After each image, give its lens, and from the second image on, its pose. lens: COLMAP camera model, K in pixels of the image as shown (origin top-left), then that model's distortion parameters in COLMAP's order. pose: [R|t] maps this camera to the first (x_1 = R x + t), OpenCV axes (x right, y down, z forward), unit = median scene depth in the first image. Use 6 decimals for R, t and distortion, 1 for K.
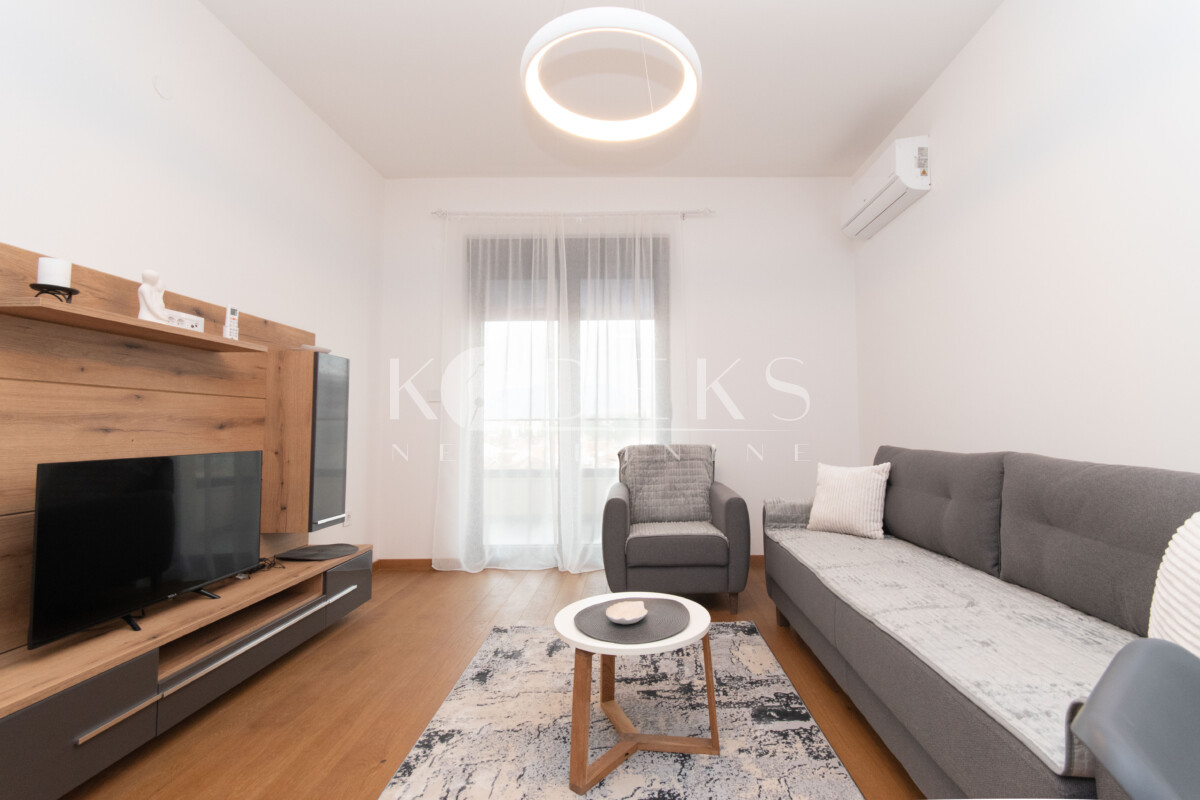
lens RADIAL K [[524.6, 0, 604.3], [0, 524.6, 396.4], [0, 0, 1]] dist [0.002477, -0.000019]
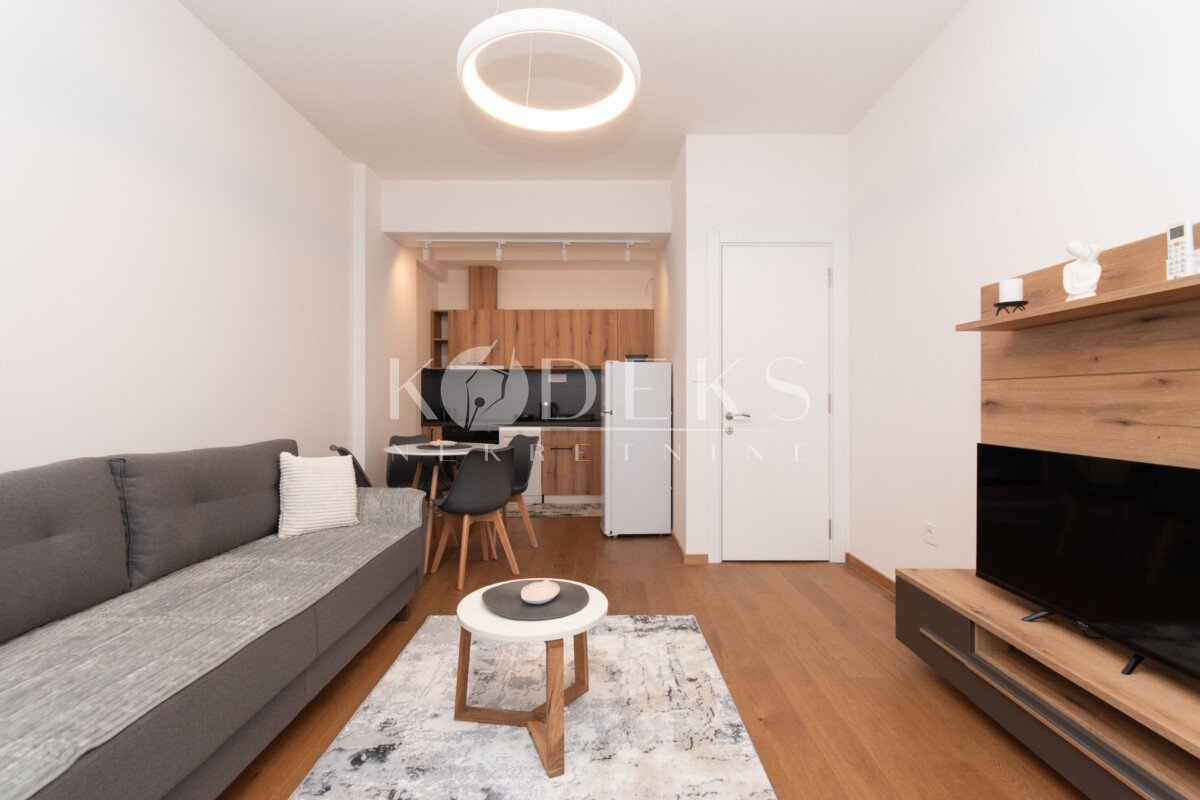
lens RADIAL K [[524.6, 0, 604.3], [0, 524.6, 396.4], [0, 0, 1]] dist [0.002477, -0.000019]
pose [[-0.998278, 0.000394, -0.058653, -0.025646], [0.004142, 0.997954, -0.063795, 0.074347], [0.058508, -0.063928, -0.996238, 1.871228]]
